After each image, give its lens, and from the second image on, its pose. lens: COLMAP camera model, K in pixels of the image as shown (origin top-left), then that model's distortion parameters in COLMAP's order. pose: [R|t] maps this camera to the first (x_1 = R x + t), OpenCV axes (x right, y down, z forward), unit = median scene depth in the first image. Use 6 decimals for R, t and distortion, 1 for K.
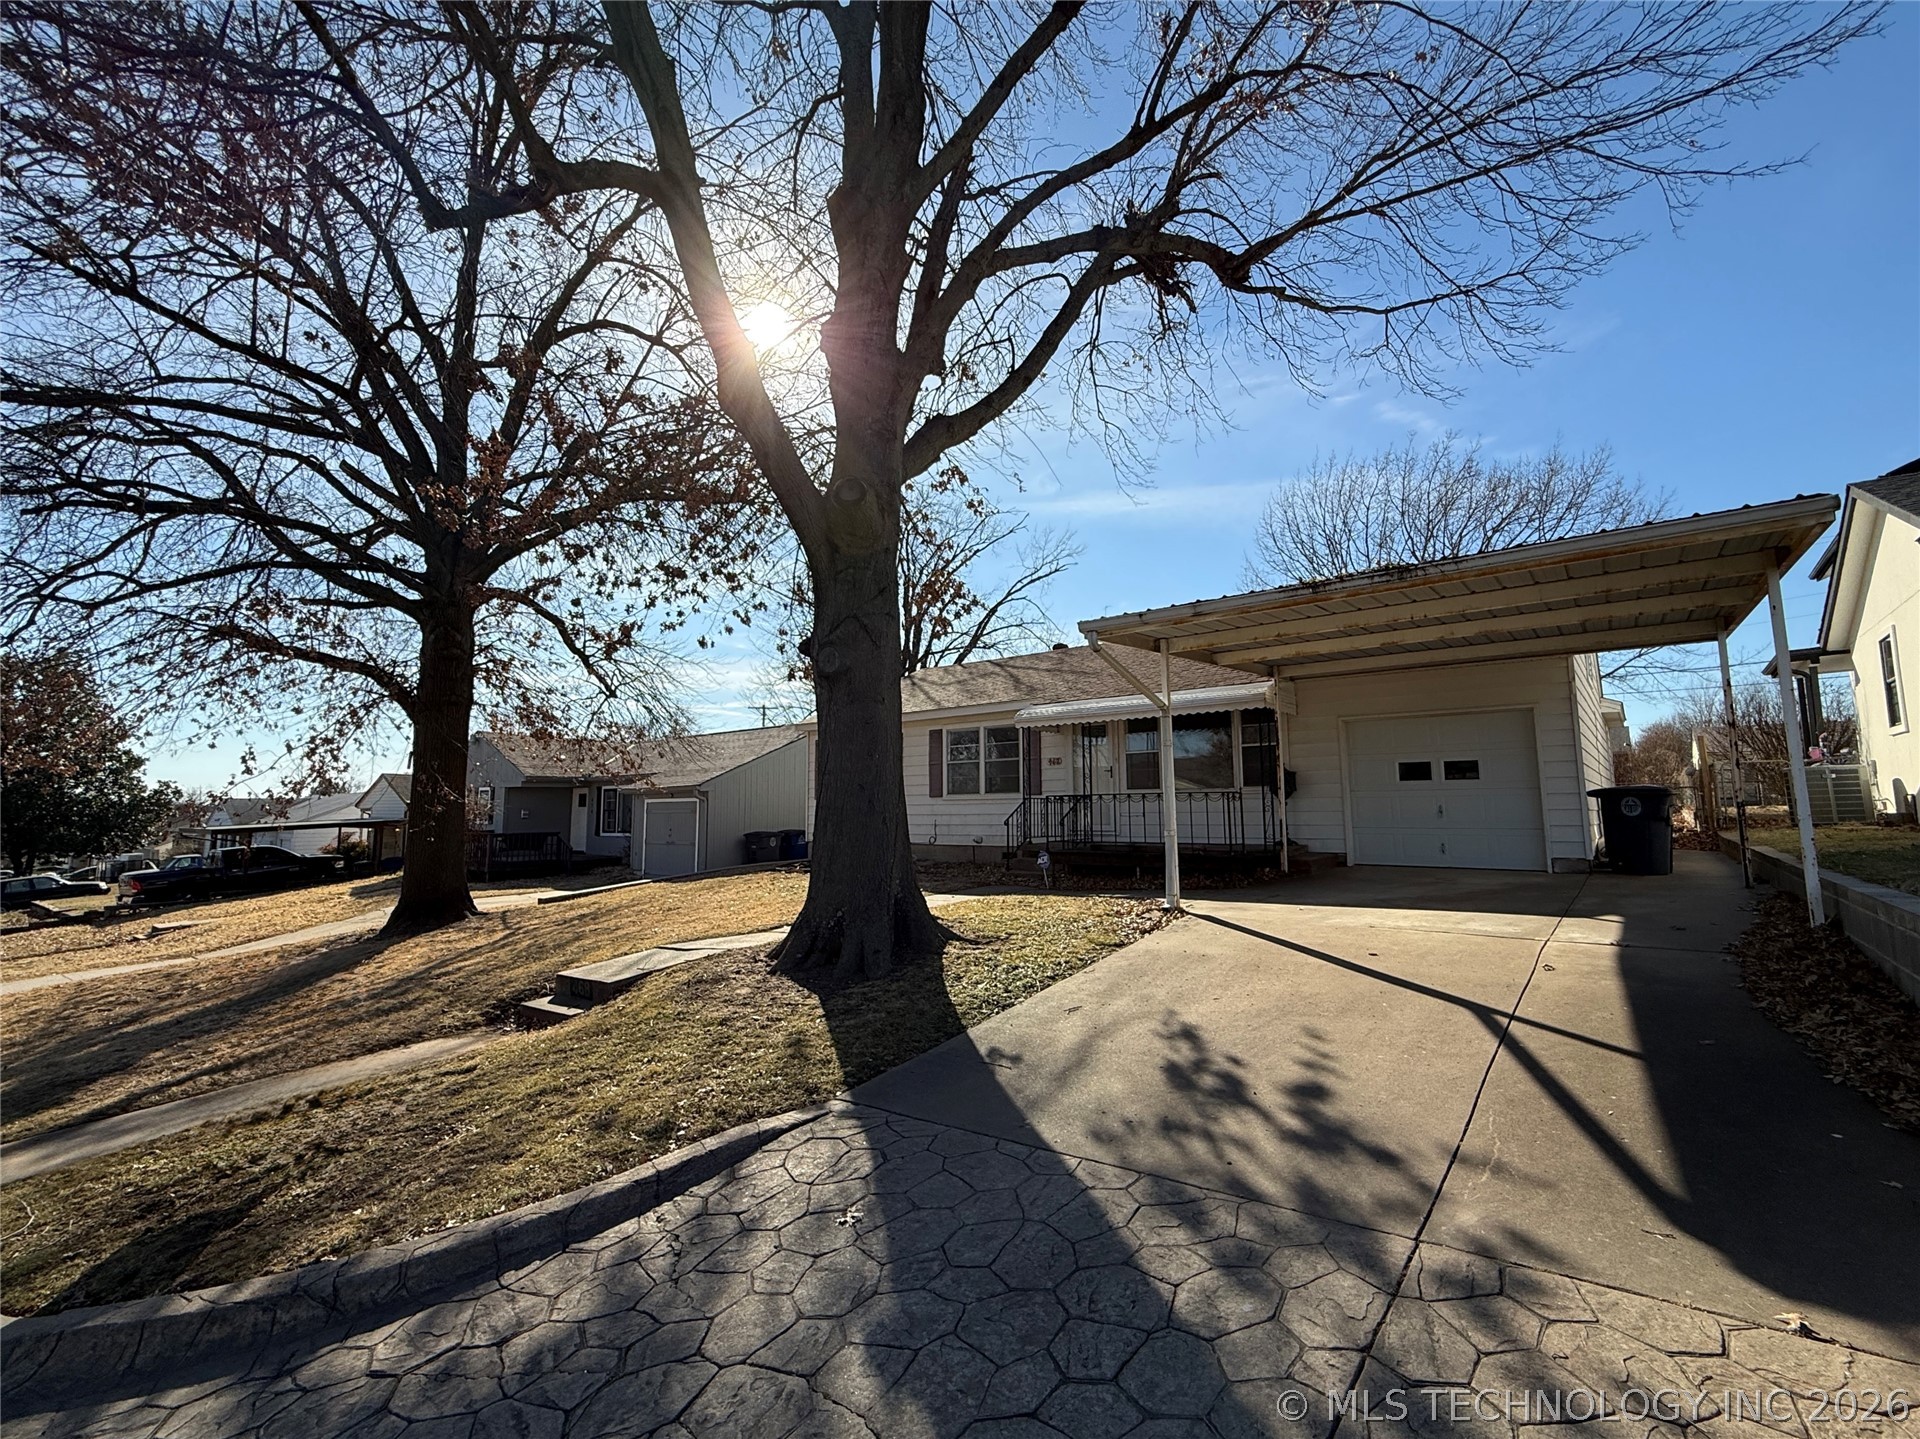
lens RADIAL K [[841.8, 0, 995.1], [0, 841.8, 719.2], [0, 0, 1]] dist [0.002541, 0.000303]
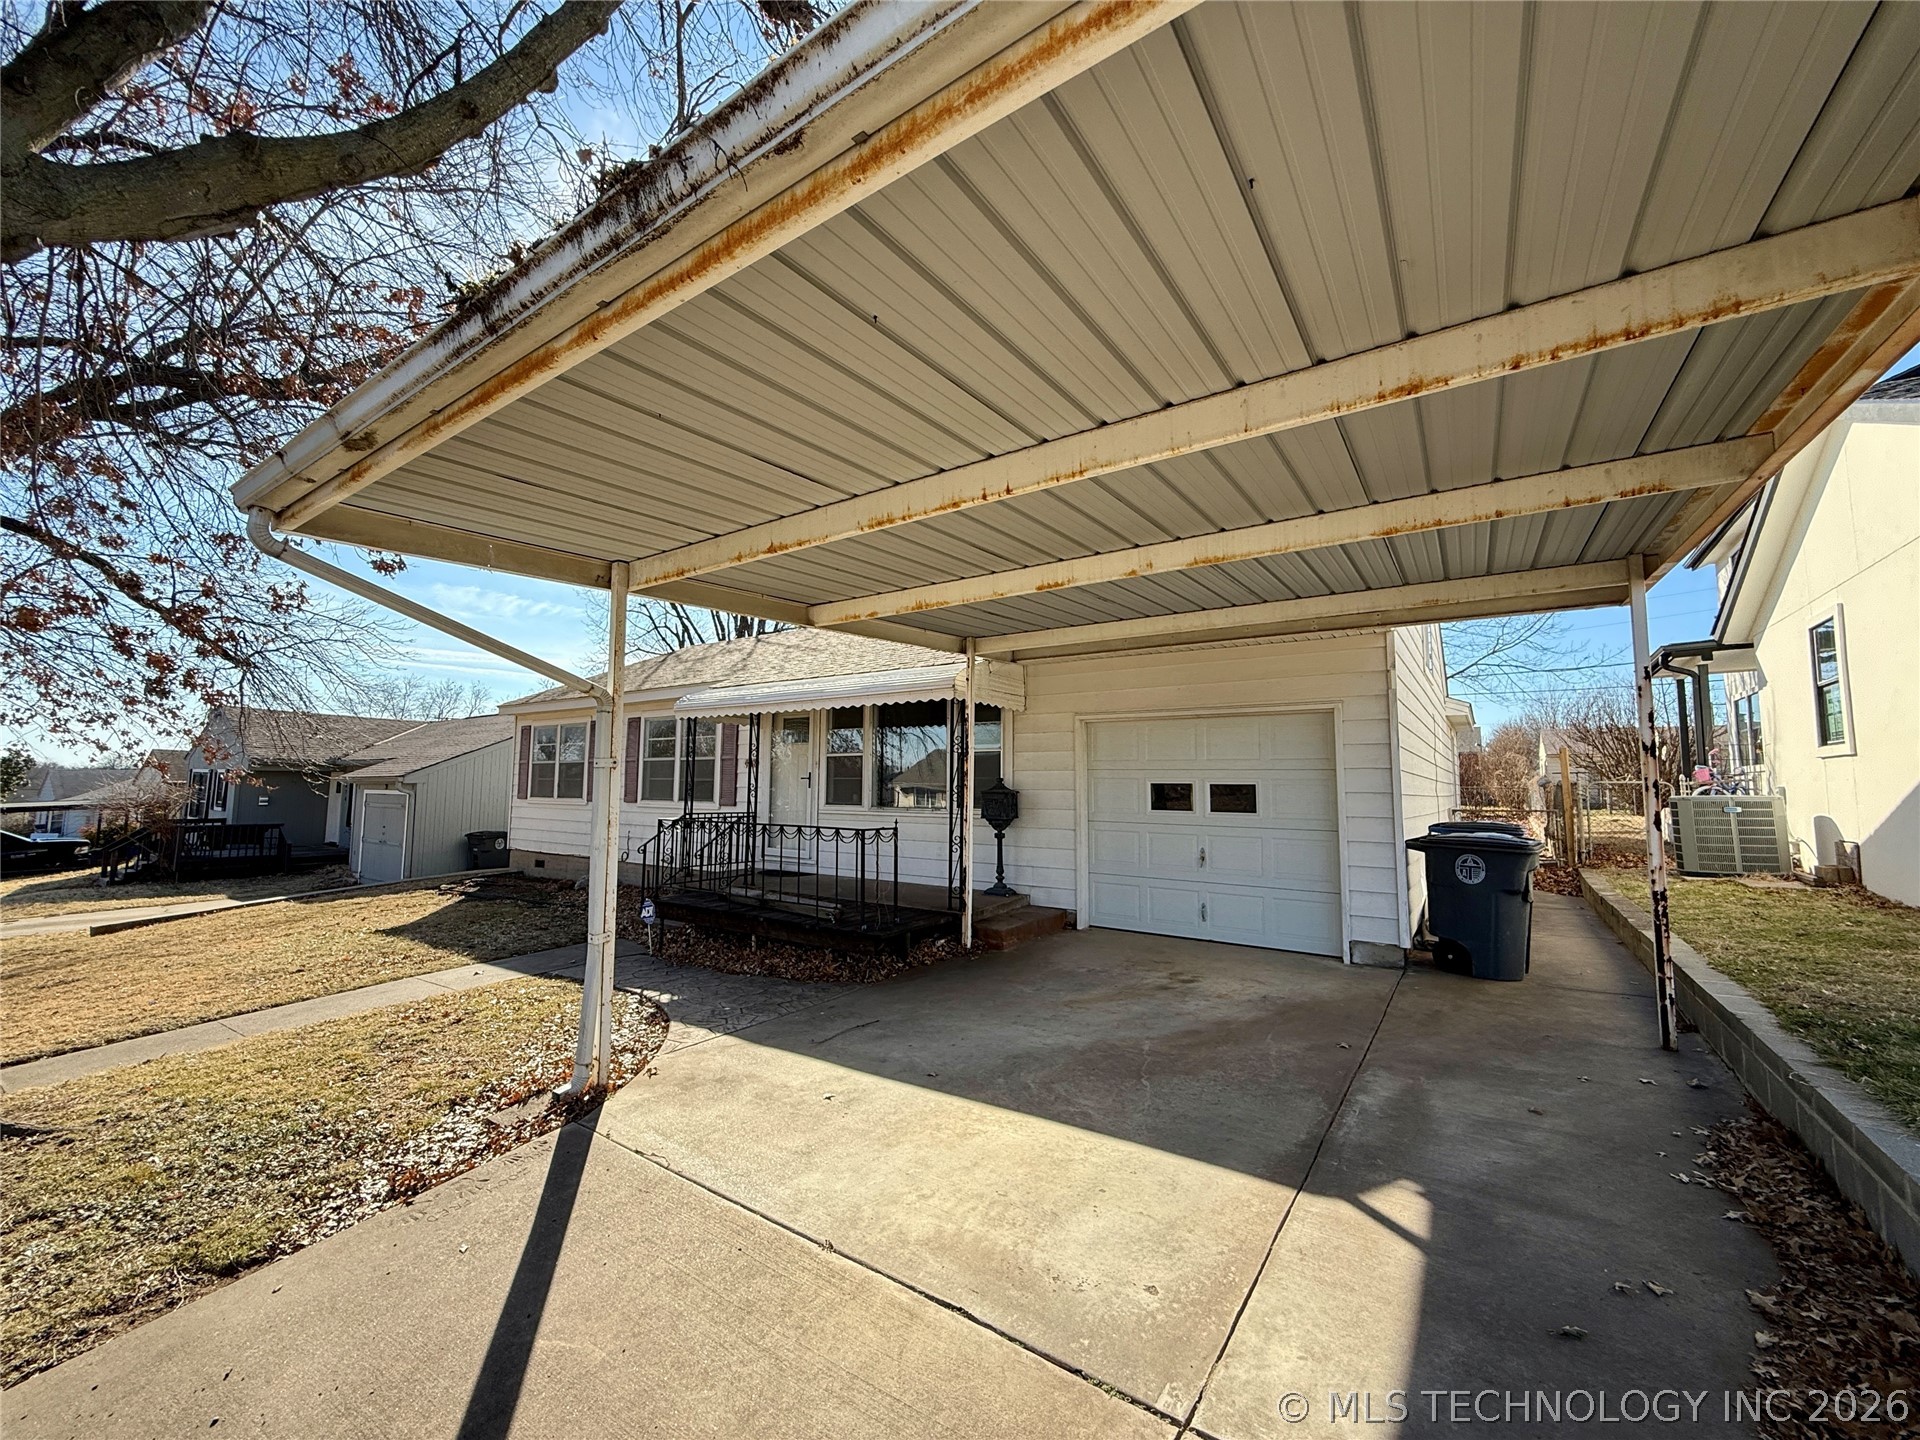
lens RADIAL K [[770.6, 0, 953.6], [0, 770.6, 720.7], [0, 0, 1]] dist [0.001735, 0.000052]
pose [[0.998765, 0.022565, 0.044255, 0.253143], [-0.023431, 0.999542, 0.019162, -0.007321], [-0.043803, -0.020175, 0.998836, 0.329456]]
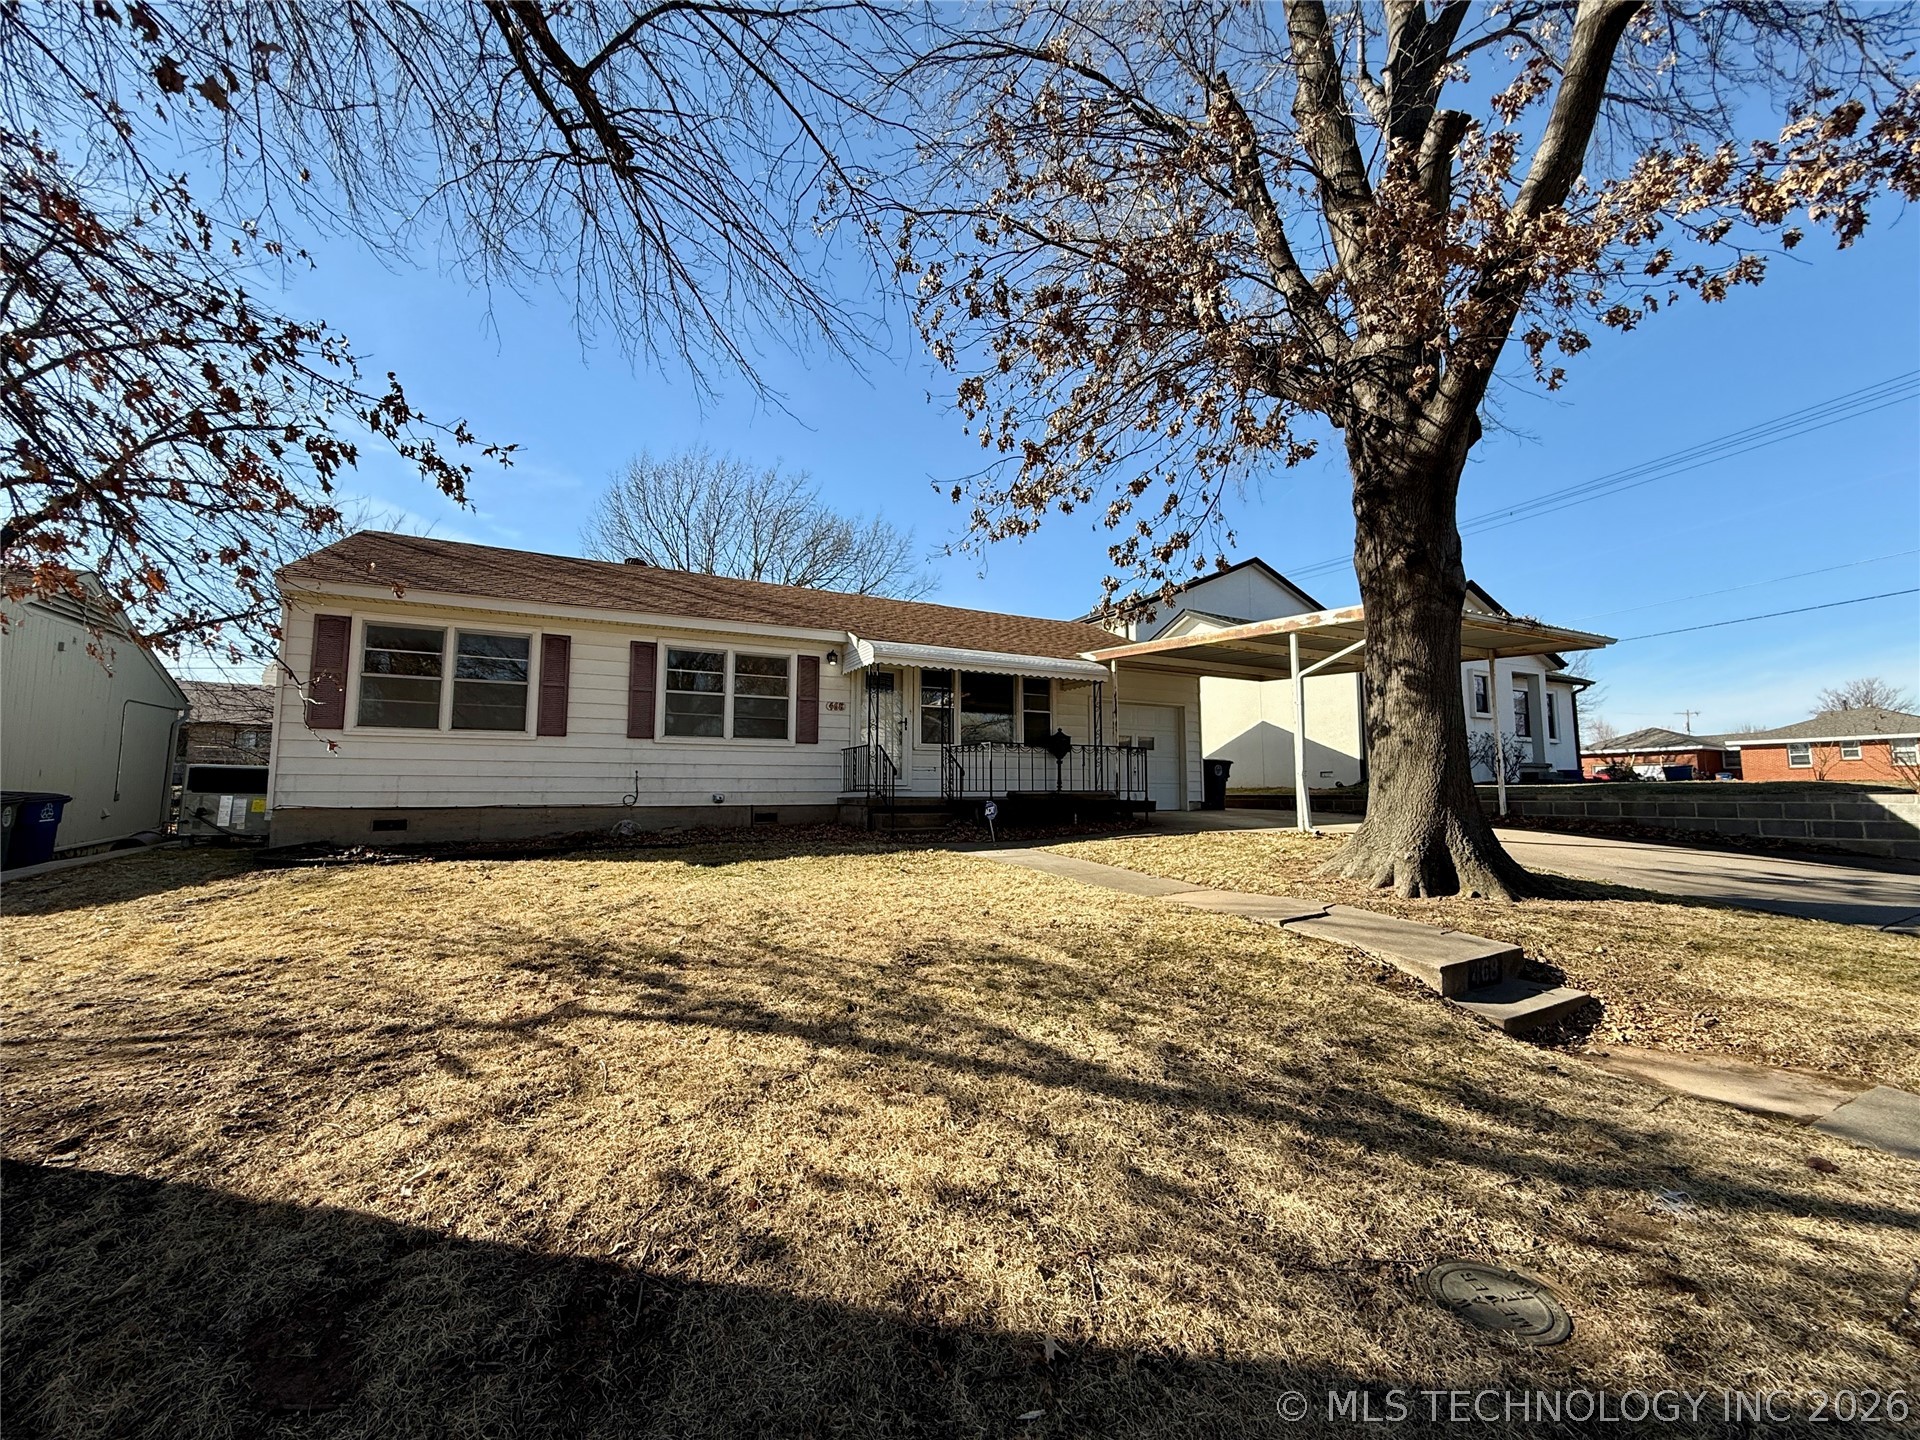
lens RADIAL K [[770.6, 0, 951.2], [0, 770.6, 725.1], [0, 0, 1]] dist [0.001735, 0.000052]
pose [[0.414319, 0.087156, 0.905949, -0.683186], [-0.101534, 0.993617, -0.049156, 0.109345], [-0.904450, -0.071618, 0.420524, 0.628527]]
